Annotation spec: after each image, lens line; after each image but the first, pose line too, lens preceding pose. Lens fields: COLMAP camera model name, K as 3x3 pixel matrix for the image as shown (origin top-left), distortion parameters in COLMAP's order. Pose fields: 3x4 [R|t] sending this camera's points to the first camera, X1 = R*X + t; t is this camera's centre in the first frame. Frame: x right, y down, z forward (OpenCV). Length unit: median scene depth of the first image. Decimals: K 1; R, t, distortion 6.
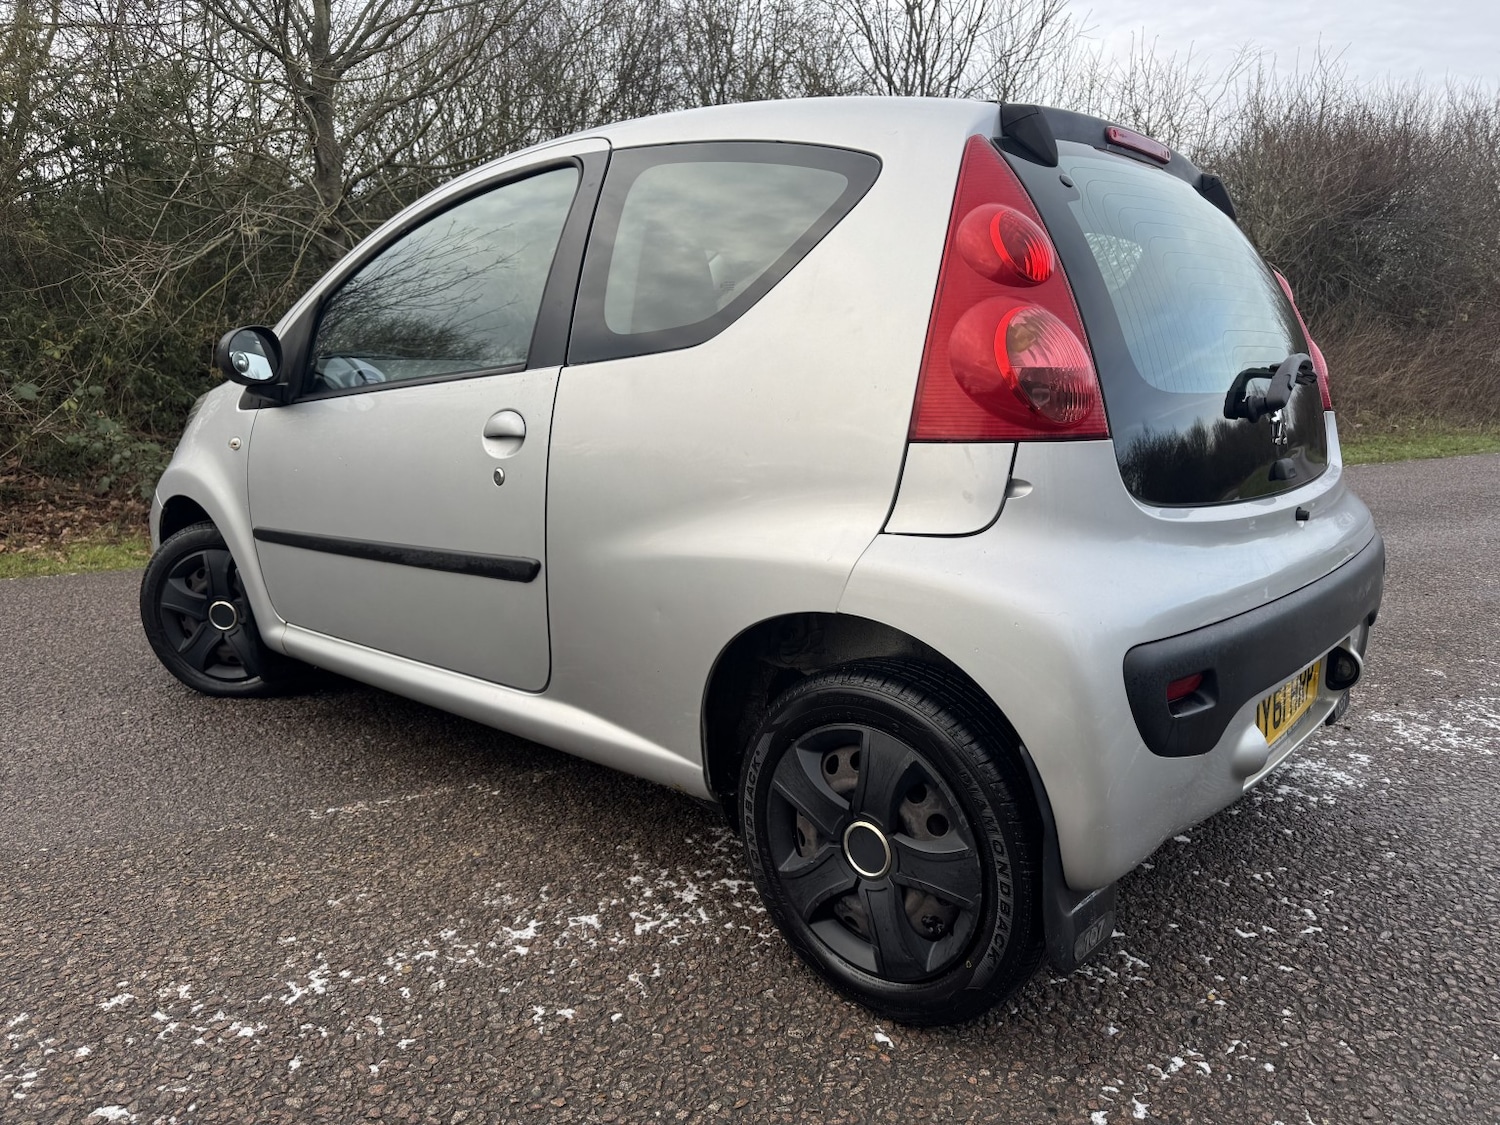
lens RADIAL K [[1078.9, 0, 727.7], [0, 1078.9, 568.0], [0, 0, 1]] dist [0.020571, -0.022826]
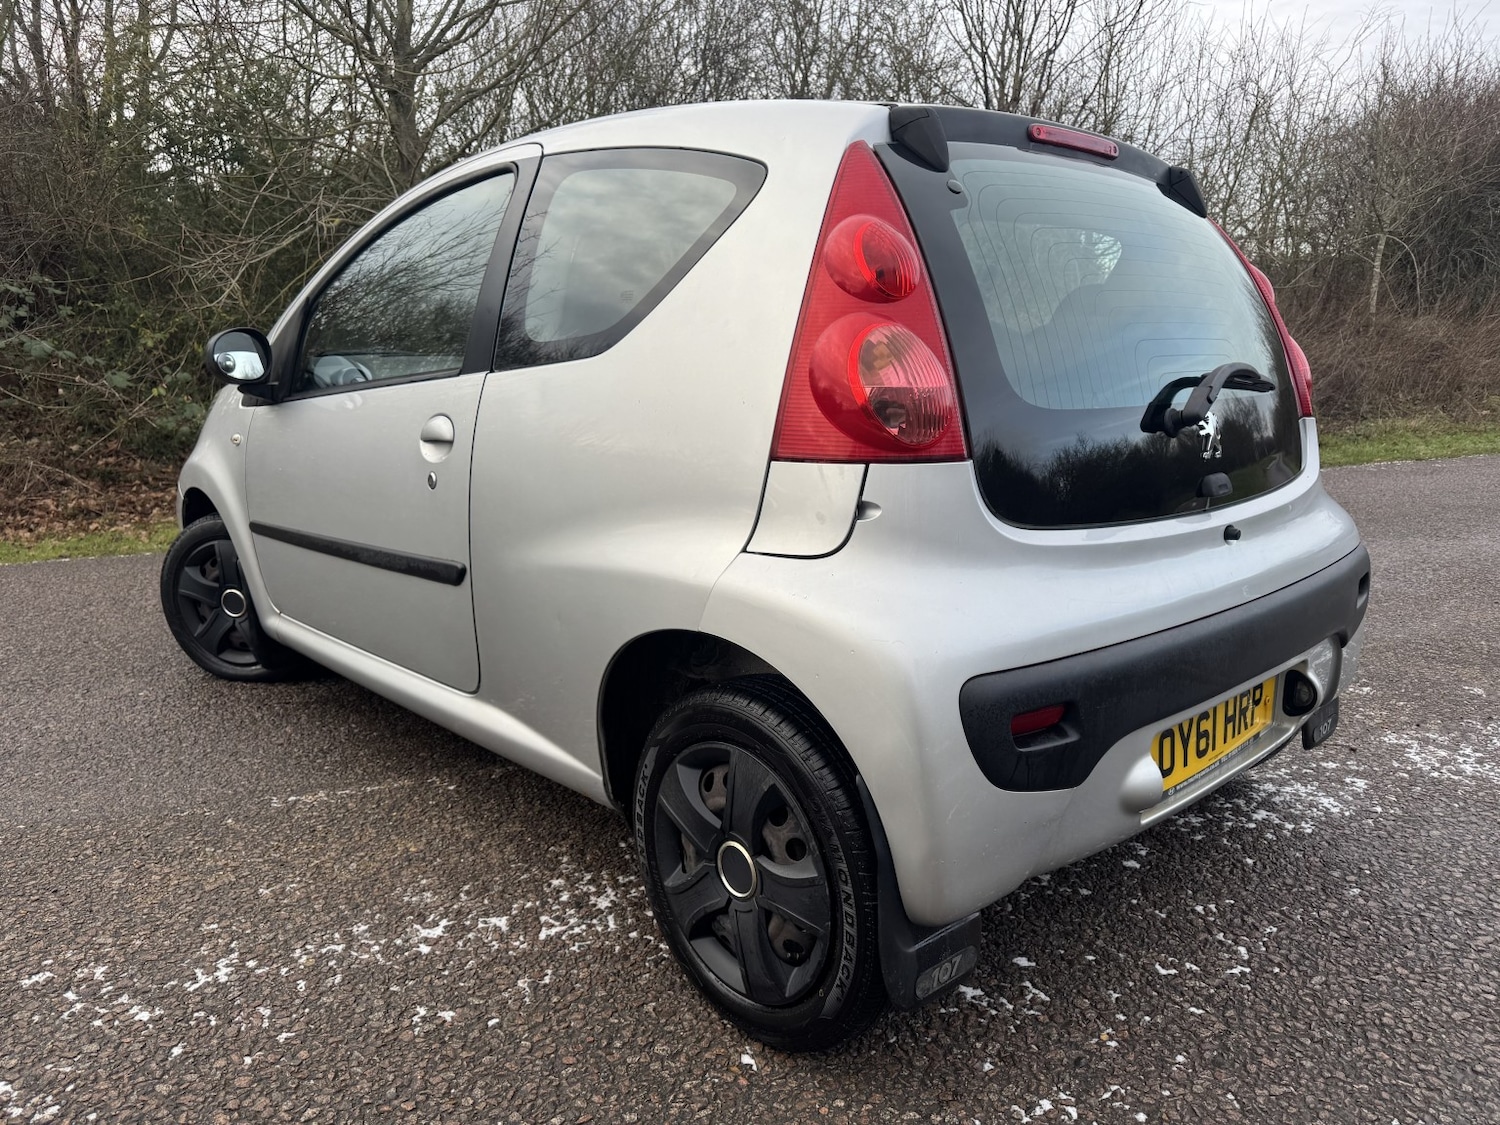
lens RADIAL K [[1078.9, 0, 730.5], [0, 1078.9, 562.8], [0, 0, 1]] dist [0.020571, -0.022826]
pose [[0.995064, 0.017745, -0.097632, 0.187030], [-0.016425, 0.999763, 0.014301, -0.029607], [0.097863, -0.012627, 0.995120, 0.016913]]
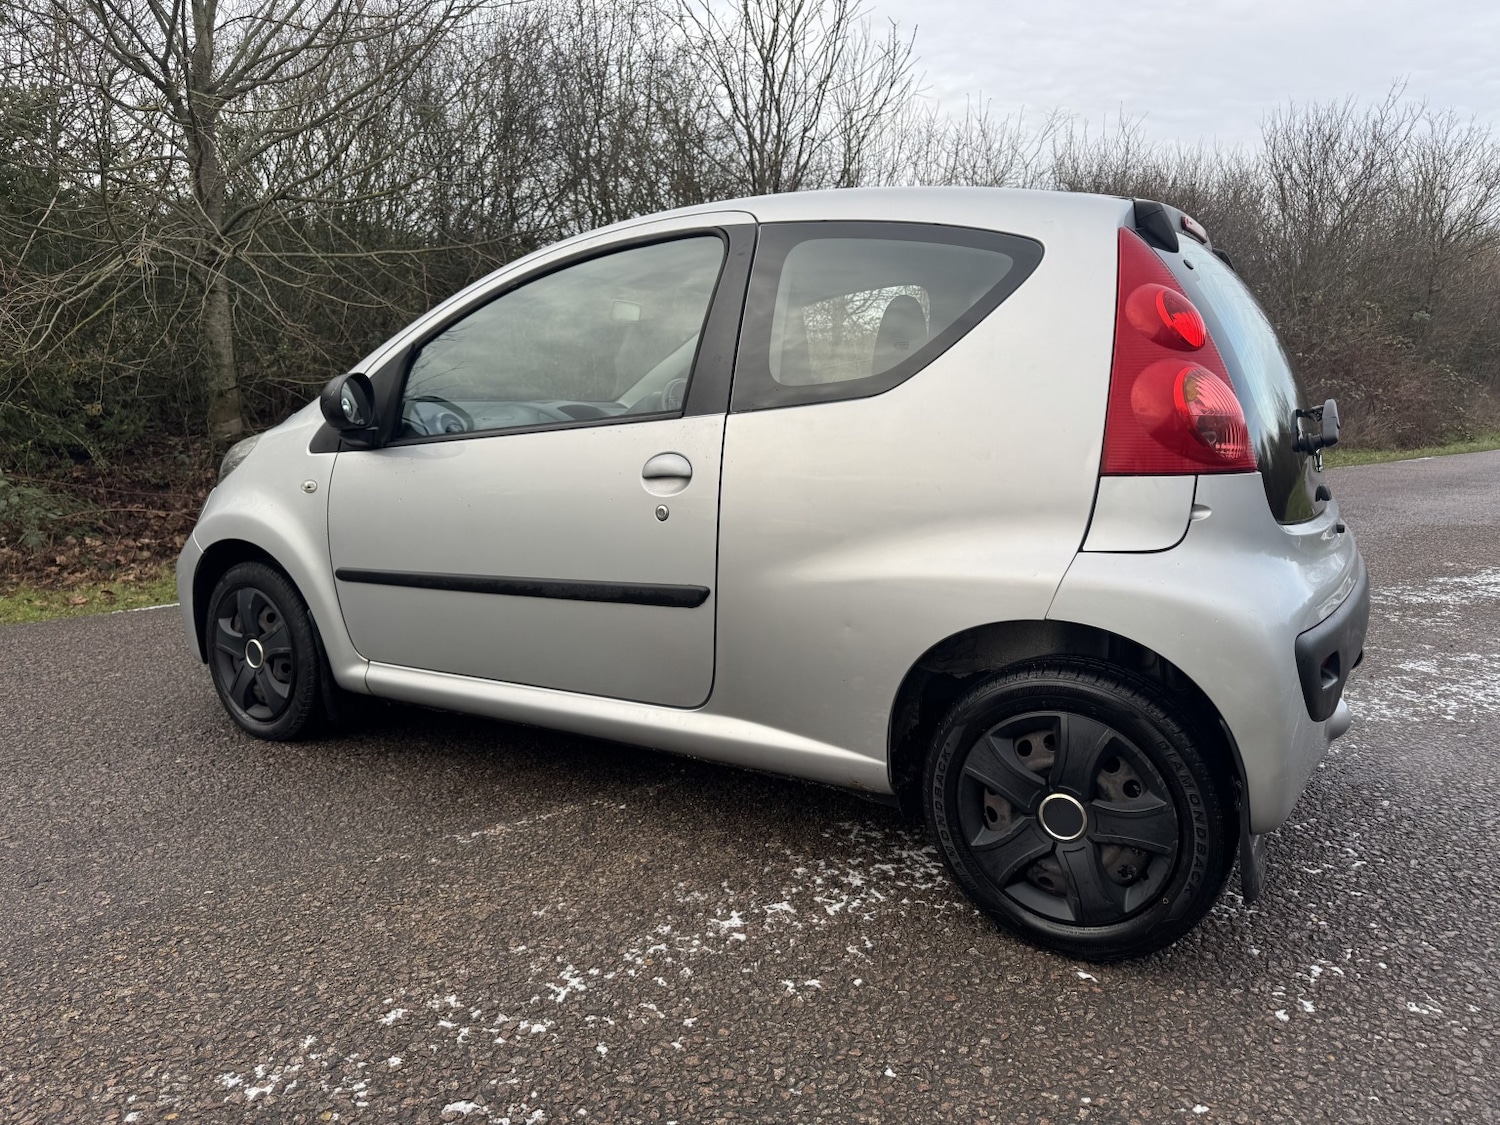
lens RADIAL K [[1078.9, 0, 748.6], [0, 1078.9, 554.8], [0, 0, 1]] dist [0.020571, -0.022826]
pose [[0.983279, -0.029463, 0.179704, -0.363482], [0.036502, 0.998685, -0.035988, 0.002319], [-0.178408, 0.041946, 0.983062, -0.104804]]
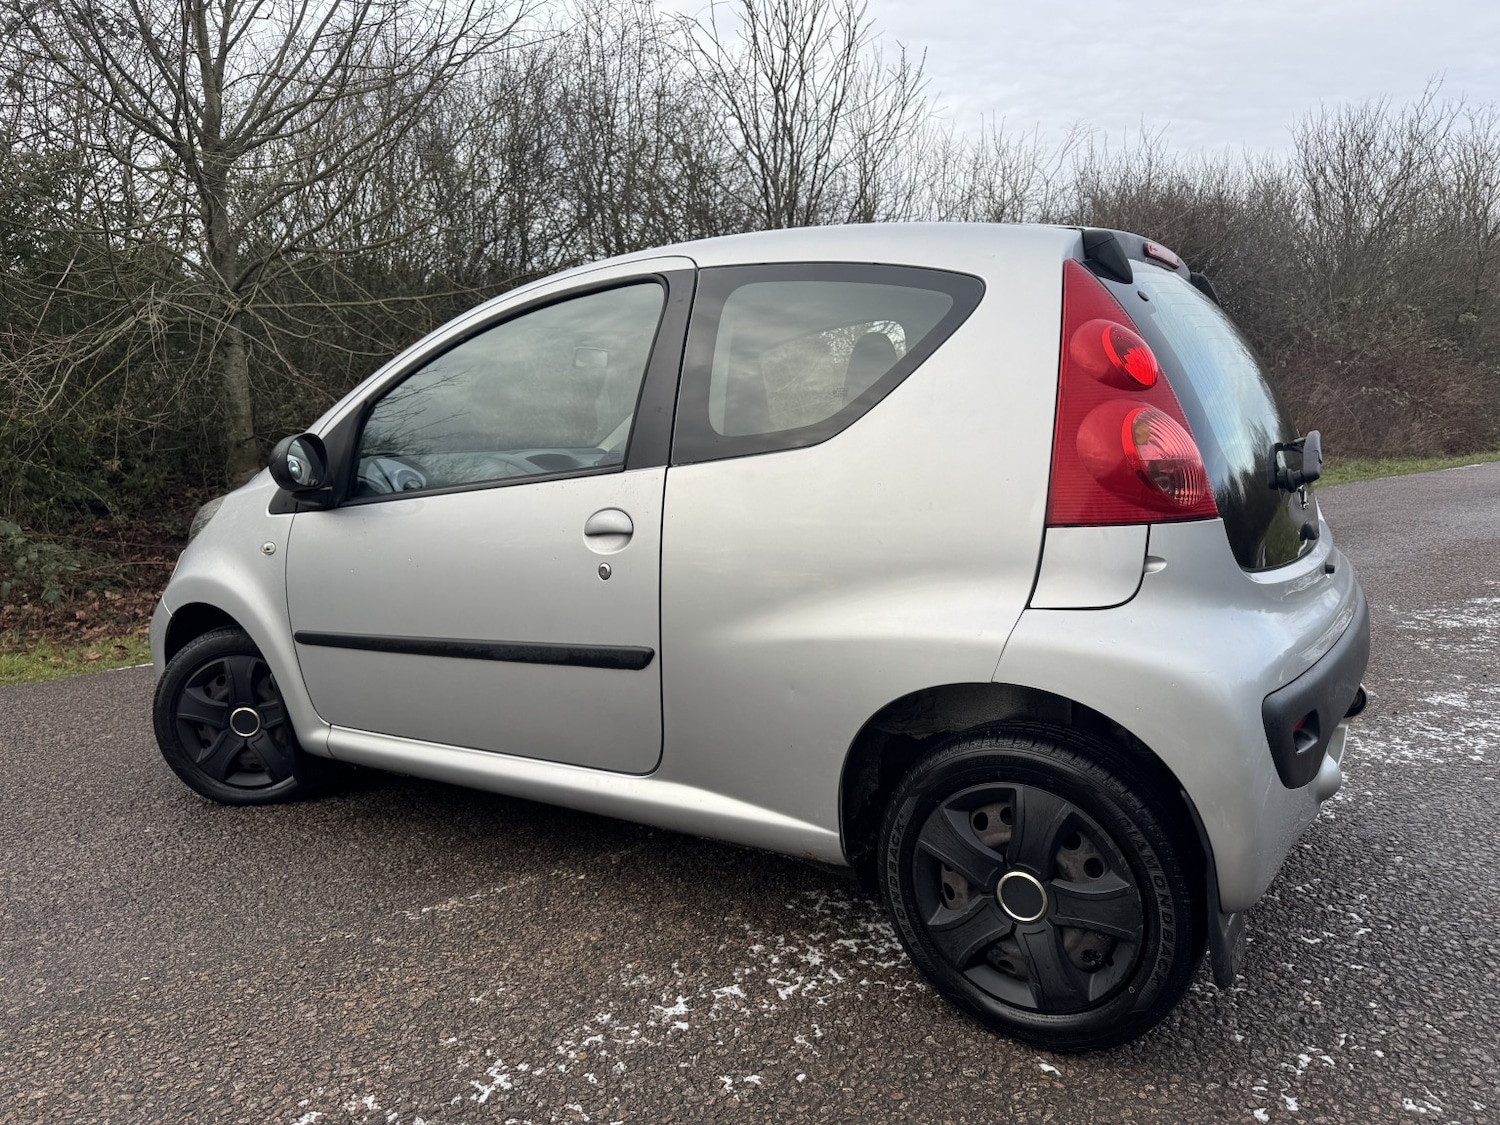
lens RADIAL K [[1078.9, 0, 735.3], [0, 1078.9, 565.3], [0, 0, 1]] dist [0.020571, -0.022826]
pose [[0.989692, -0.054912, 0.132263, -0.249831], [0.062328, 0.996669, -0.052600, -0.031257], [-0.128934, 0.060301, 0.989818, -0.067137]]
